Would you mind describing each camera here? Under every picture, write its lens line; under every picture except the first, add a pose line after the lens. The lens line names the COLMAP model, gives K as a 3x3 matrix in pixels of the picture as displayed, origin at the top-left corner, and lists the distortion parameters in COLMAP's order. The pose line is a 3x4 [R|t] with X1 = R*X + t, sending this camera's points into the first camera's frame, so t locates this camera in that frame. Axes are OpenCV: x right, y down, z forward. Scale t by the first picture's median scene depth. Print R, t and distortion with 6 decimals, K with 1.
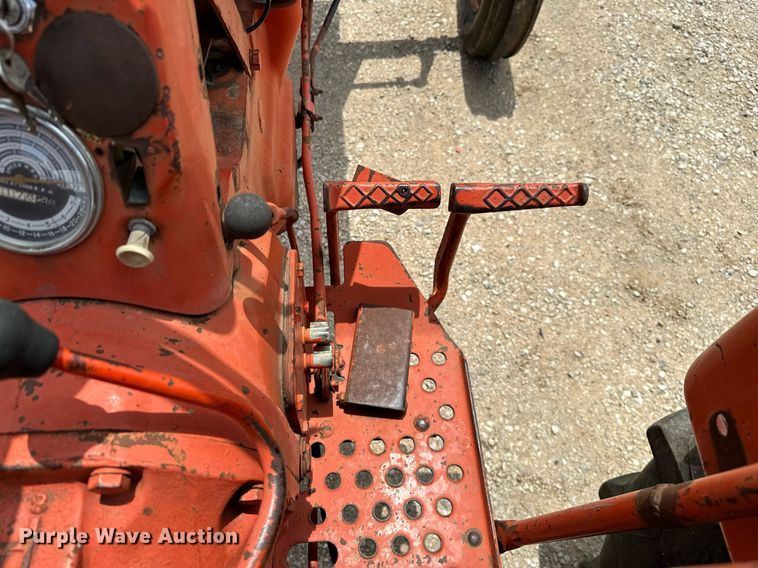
lens RADIAL K [[530.2, 0, 379.0], [0, 530.2, 284.0], [0, 0, 1]] dist [0.028888, -0.068015]
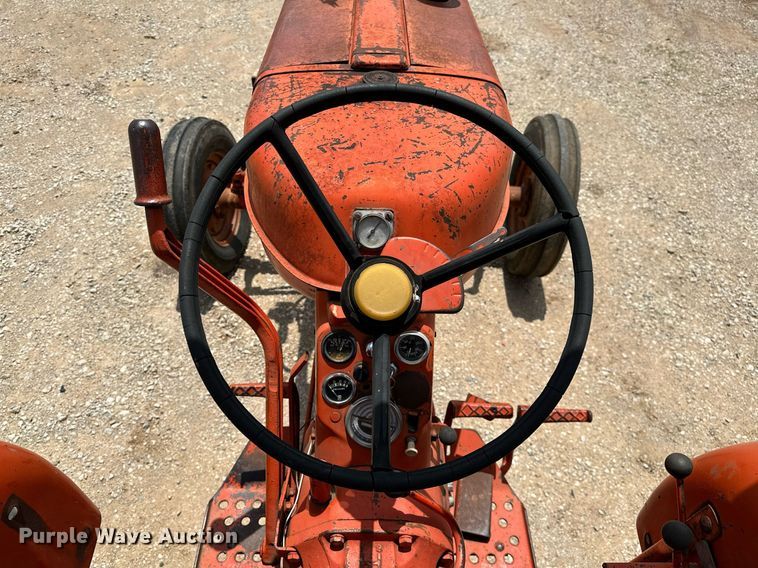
lens RADIAL K [[535.3, 0, 378.1], [0, 535.3, 285.9], [0, 0, 1]] dist [0.013700, -0.032041]
pose [[0.997535, 0.041271, -0.056748, -0.114632], [-0.054490, 0.965163, -0.255911, -0.036369], [0.044210, 0.258372, 0.965033, -0.410648]]
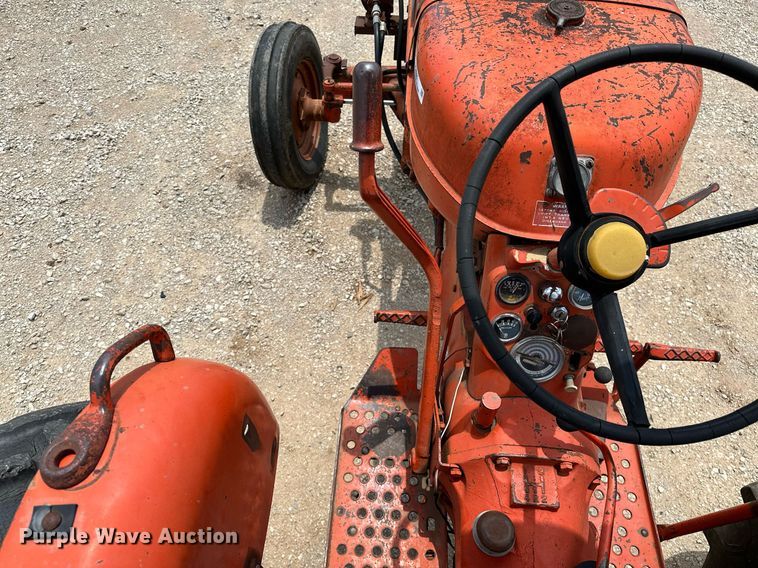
lens RADIAL K [[528.8, 0, 379.0], [0, 528.8, 284.0], [0, 0, 1]] dist [0.074268, -0.111430]
pose [[0.990855, 0.096821, -0.093978, -0.283404], [-0.104855, 0.990876, -0.084681, -0.057214], [0.084922, 0.093761, 0.991966, -0.443513]]
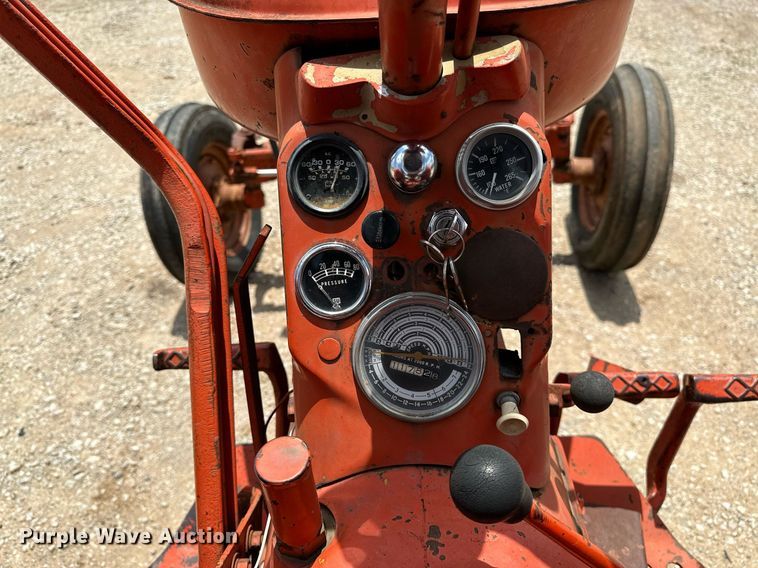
lens RADIAL K [[541.3, 0, 380.8], [0, 541.3, 287.3], [0, 0, 1]] dist [-0.015142, -0.004699]
pose [[0.991506, -0.020702, -0.128403, -0.131254], [-0.028873, 0.927581, -0.372505, 0.025263], [0.126816, 0.373048, 0.919104, -0.041078]]
